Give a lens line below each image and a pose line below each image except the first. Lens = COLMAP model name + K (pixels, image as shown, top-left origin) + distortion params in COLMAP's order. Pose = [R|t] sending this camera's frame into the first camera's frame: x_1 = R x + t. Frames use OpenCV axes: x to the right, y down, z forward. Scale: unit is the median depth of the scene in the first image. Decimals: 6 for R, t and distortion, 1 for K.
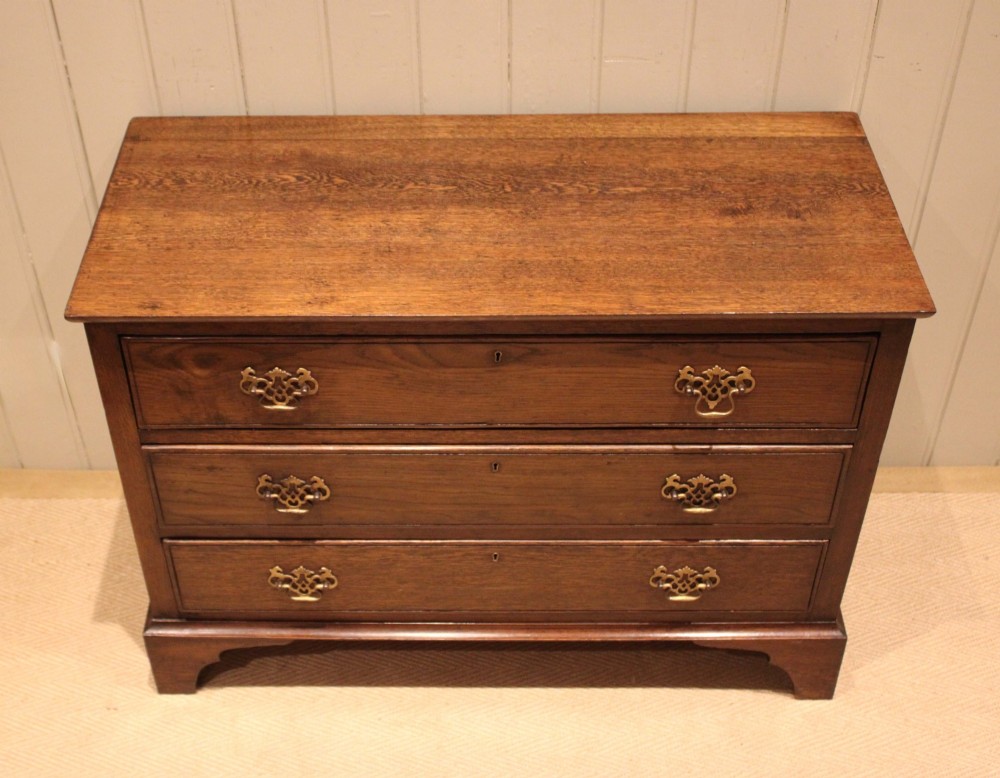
lens RADIAL K [[1415.6, 0, 459.6], [0, 1415.6, 404.9], [0, 0, 1]] dist [-0.041565, 0.000000]
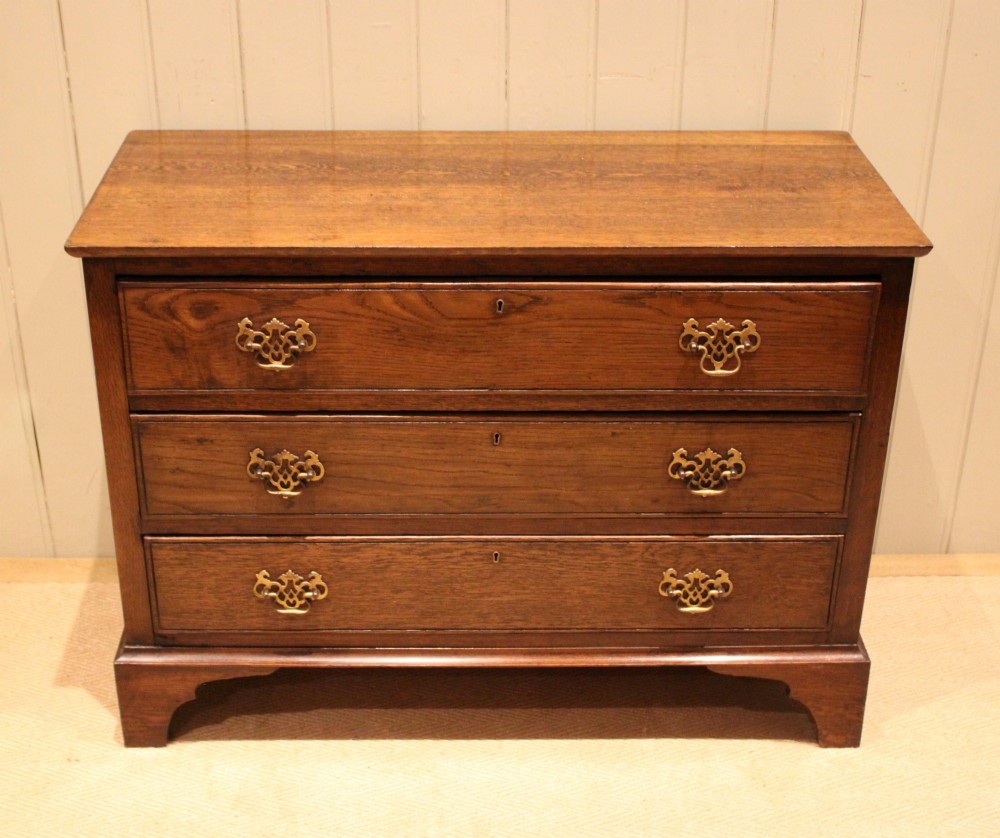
lens RADIAL K [[1564.6, 0, 493.4], [0, 1564.6, 417.4], [0, 0, 1]] dist [-0.041032, 0.000000]
pose [[0.999314, 0.003258, 0.036901, -0.015765], [0.005589, 0.971466, -0.237112, 0.272466], [-0.036621, 0.237155, 0.970781, -0.039506]]
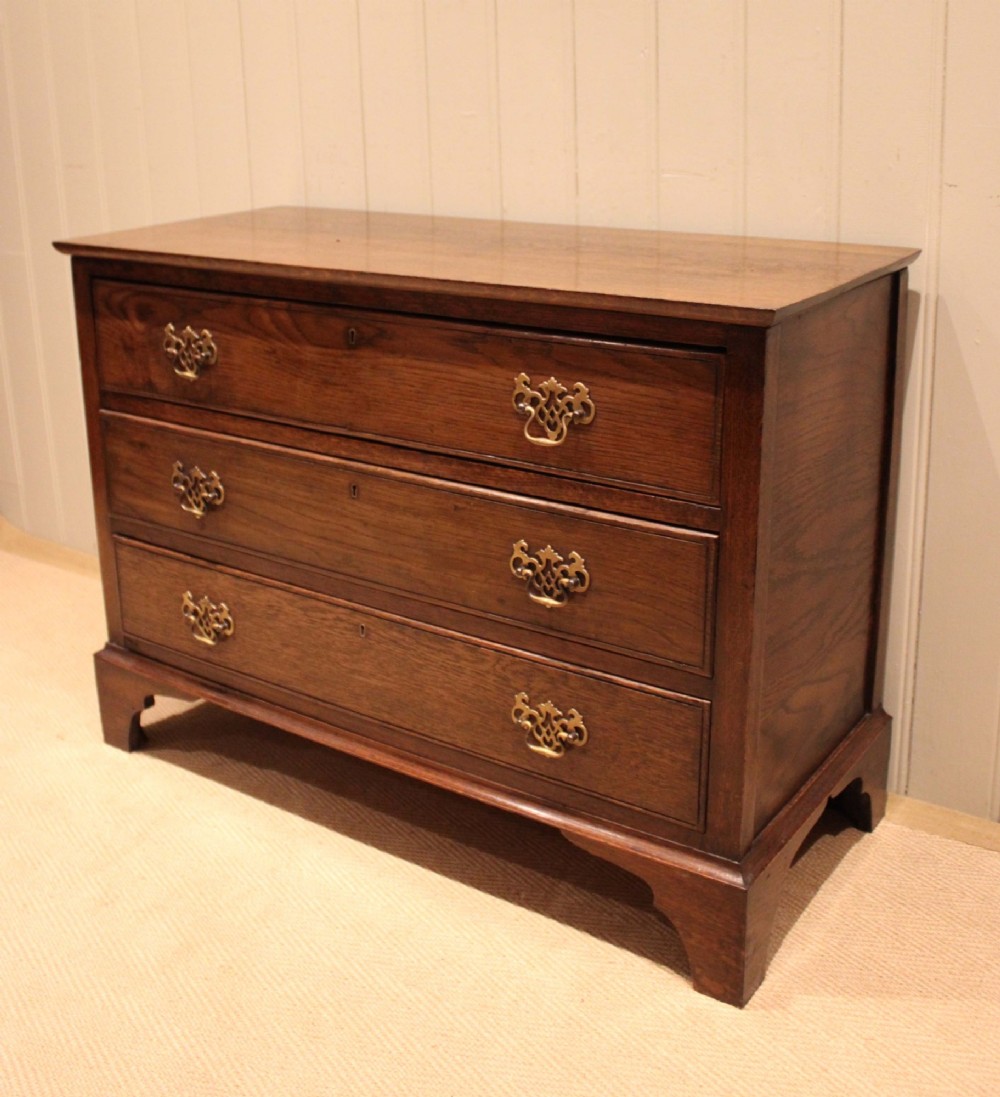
lens RADIAL K [[1347.6, 0, 512.8], [0, 1347.6, 439.0], [0, 0, 1]] dist [-0.140567, 0.000000]
pose [[0.832399, 0.153665, -0.532445, 0.536629], [-0.370118, 0.869245, -0.327758, 0.248031], [0.412460, 0.469894, 0.780433, 0.351272]]
